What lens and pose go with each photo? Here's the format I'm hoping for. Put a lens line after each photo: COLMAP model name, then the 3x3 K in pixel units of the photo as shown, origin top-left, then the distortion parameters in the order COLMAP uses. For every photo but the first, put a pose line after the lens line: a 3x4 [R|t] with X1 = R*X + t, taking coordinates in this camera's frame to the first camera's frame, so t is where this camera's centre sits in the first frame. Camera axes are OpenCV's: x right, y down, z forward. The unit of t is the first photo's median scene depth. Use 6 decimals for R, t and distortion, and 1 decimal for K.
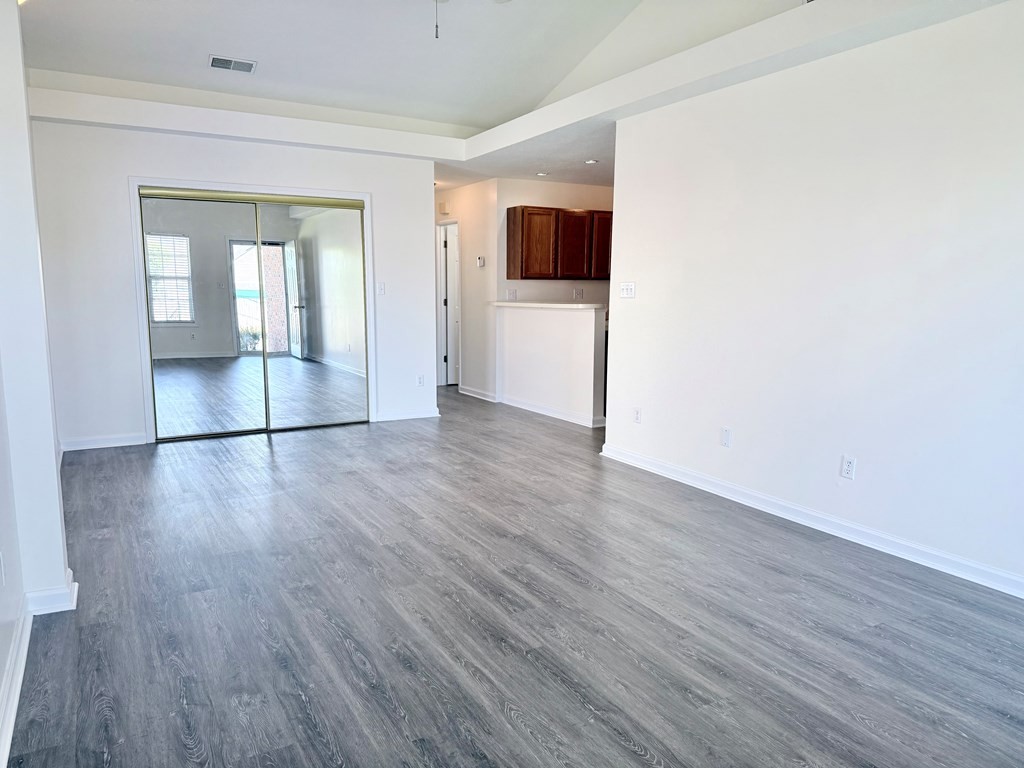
lens RADIAL K [[703.2, 0, 517.3], [0, 703.2, 396.5], [0, 0, 1]] dist [0.158194, -0.268057]
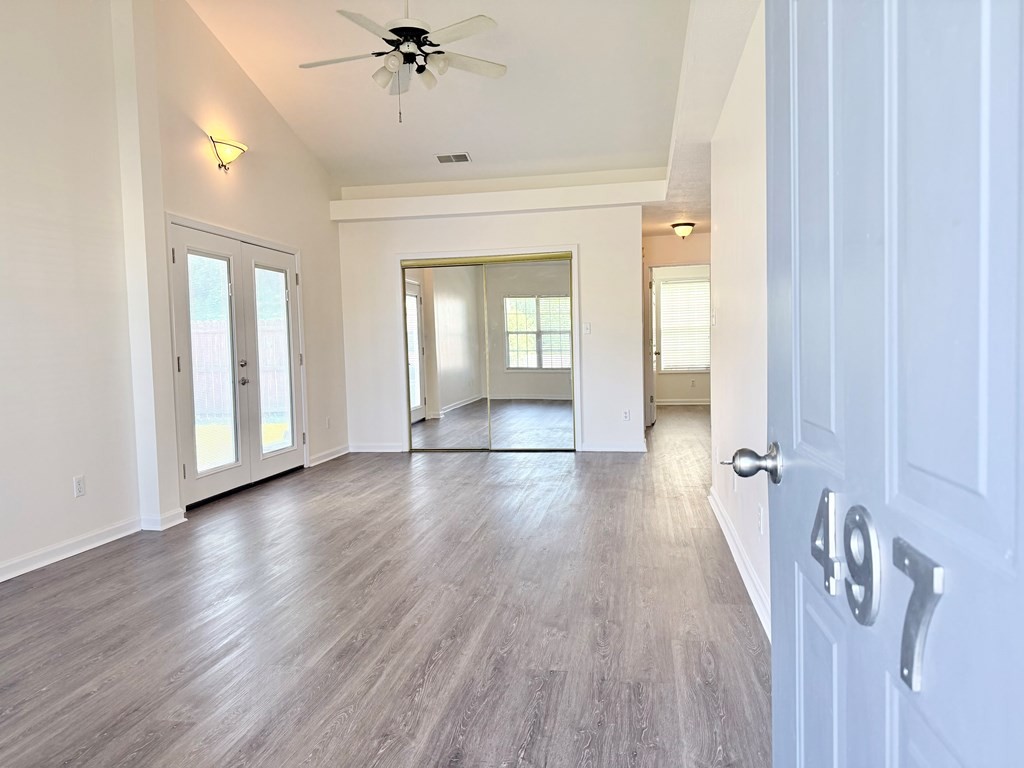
lens RADIAL K [[703.2, 0, 517.3], [0, 703.2, 396.5], [0, 0, 1]] dist [0.158194, -0.268057]
pose [[0.762470, 0.015403, -0.646841, 0.726989], [-0.064507, 0.996545, -0.052308, 0.022781], [0.643800, 0.081609, 0.760829, 0.194975]]
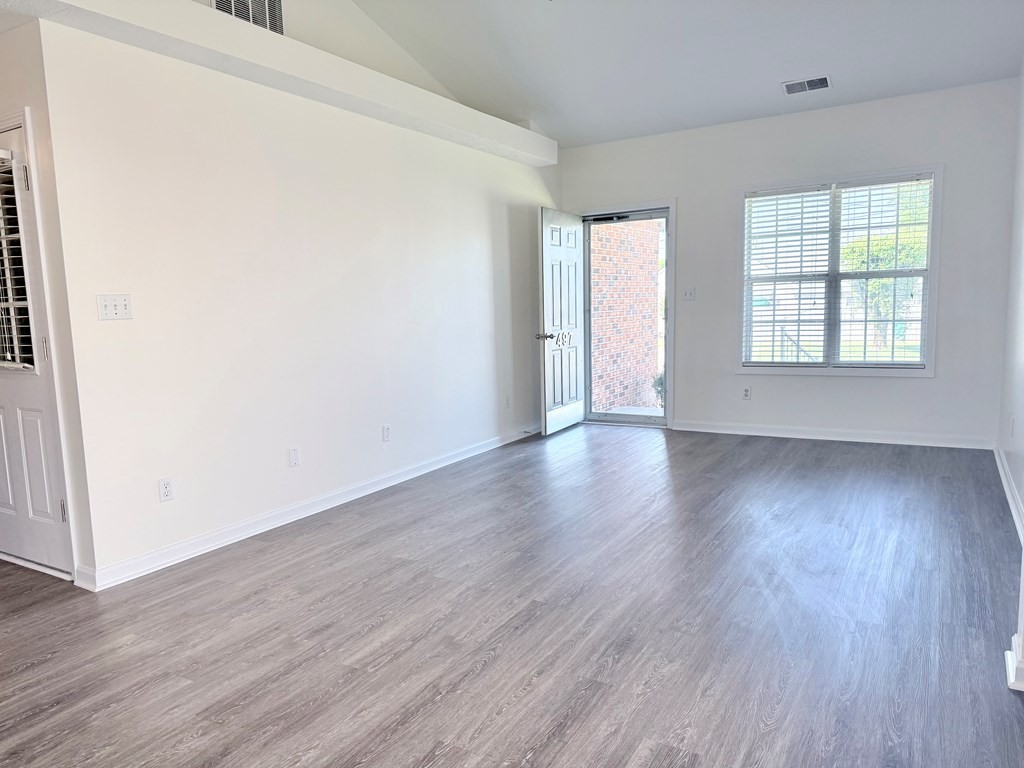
lens RADIAL K [[723.9, 0, 488.5], [0, 723.9, 404.5], [0, 0, 1]] dist [0.057063, -0.066883]
pose [[-0.485933, -0.112957, 0.866666, -0.756461], [0.155998, 0.964480, 0.213173, -0.200675], [-0.859961, 0.238786, -0.451052, 1.348401]]
